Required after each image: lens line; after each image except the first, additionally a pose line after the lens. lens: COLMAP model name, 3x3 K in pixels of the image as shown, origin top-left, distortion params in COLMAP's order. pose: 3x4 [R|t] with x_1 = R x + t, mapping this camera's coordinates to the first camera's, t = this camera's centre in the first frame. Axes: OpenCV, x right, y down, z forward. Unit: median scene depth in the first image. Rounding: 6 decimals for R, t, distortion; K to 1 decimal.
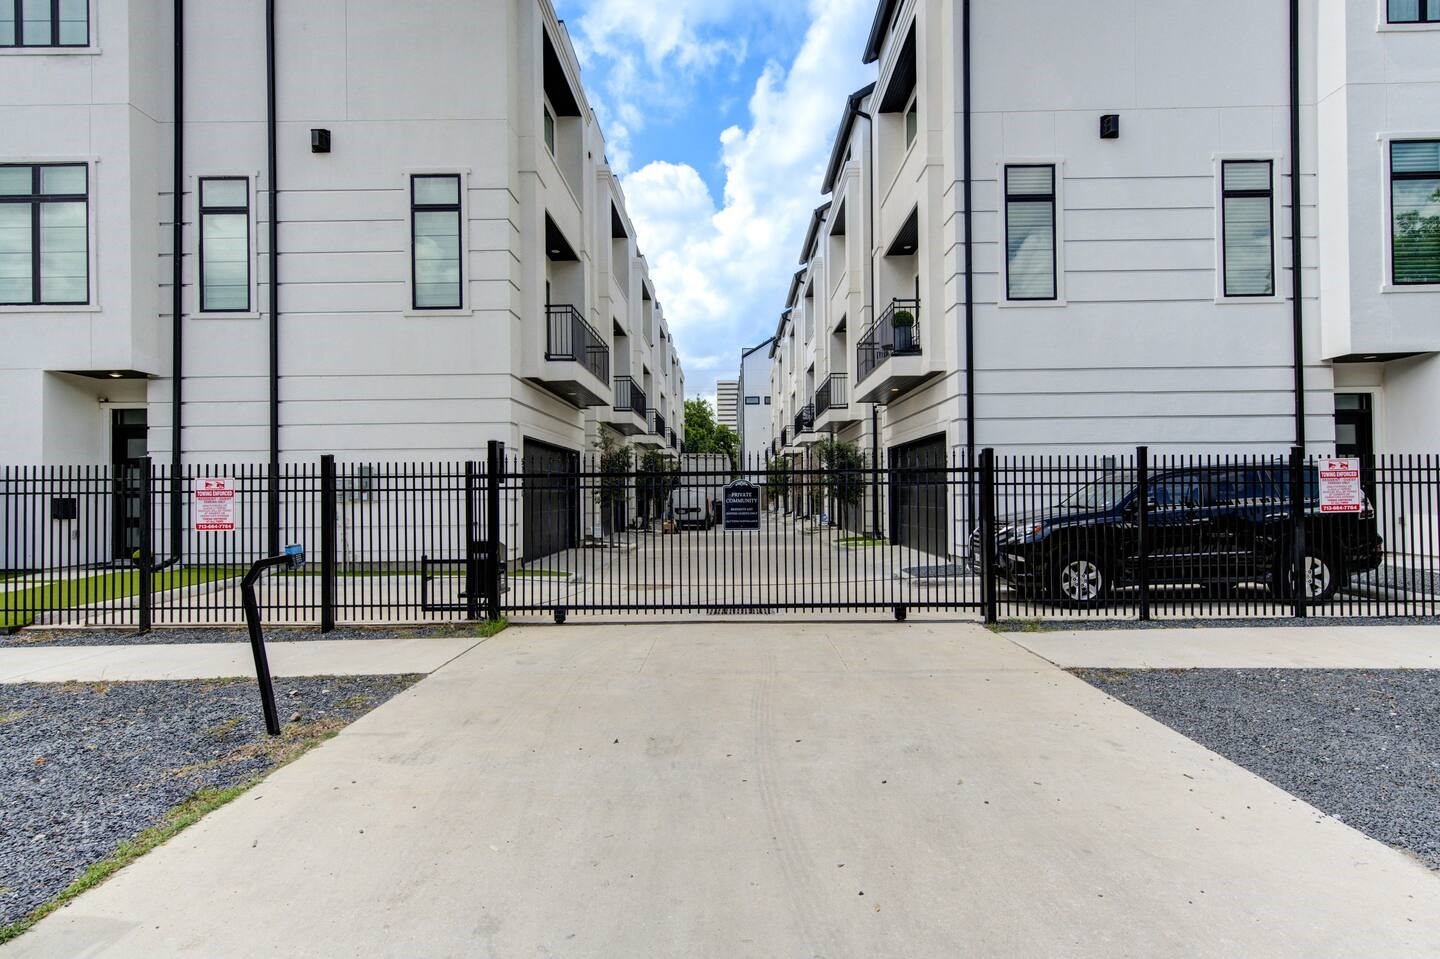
lens RADIAL K [[677.8, 0, 721.3], [0, 677.8, 488.3], [0, 0, 1]] dist [0.026177, -0.011910]
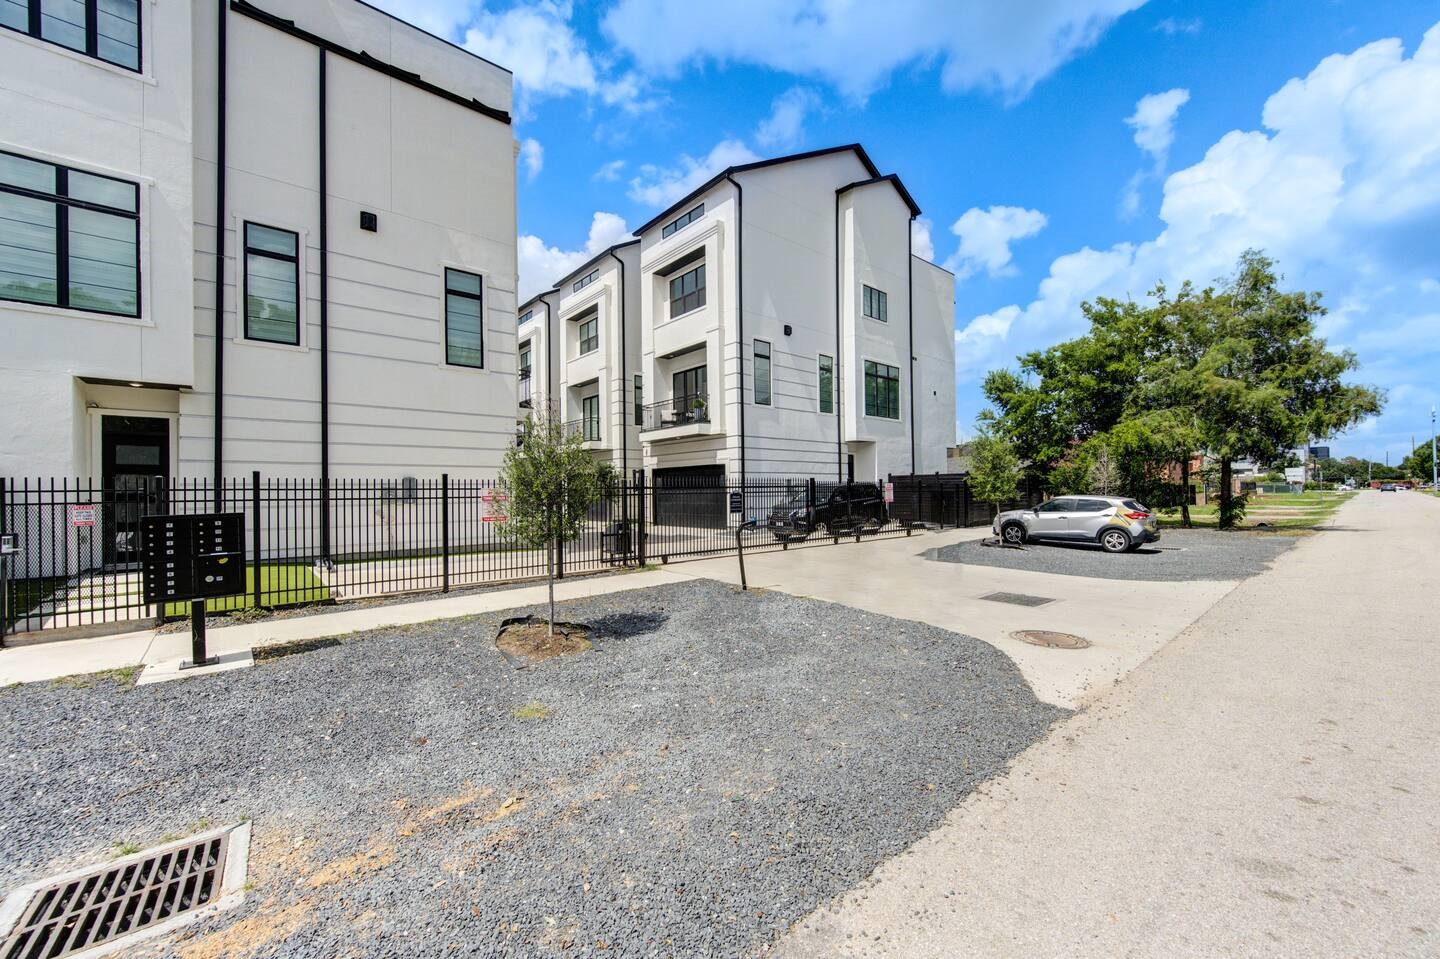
lens RADIAL K [[557.1, 0, 725.7], [0, 557.1, 485.0], [0, 0, 1]] dist [0.001787, -0.000157]
pose [[0.748548, 0.008805, 0.663022, -0.773939], [-0.000537, 0.999920, -0.012674, -0.004775], [-0.663080, 0.009131, 0.748493, -0.211938]]
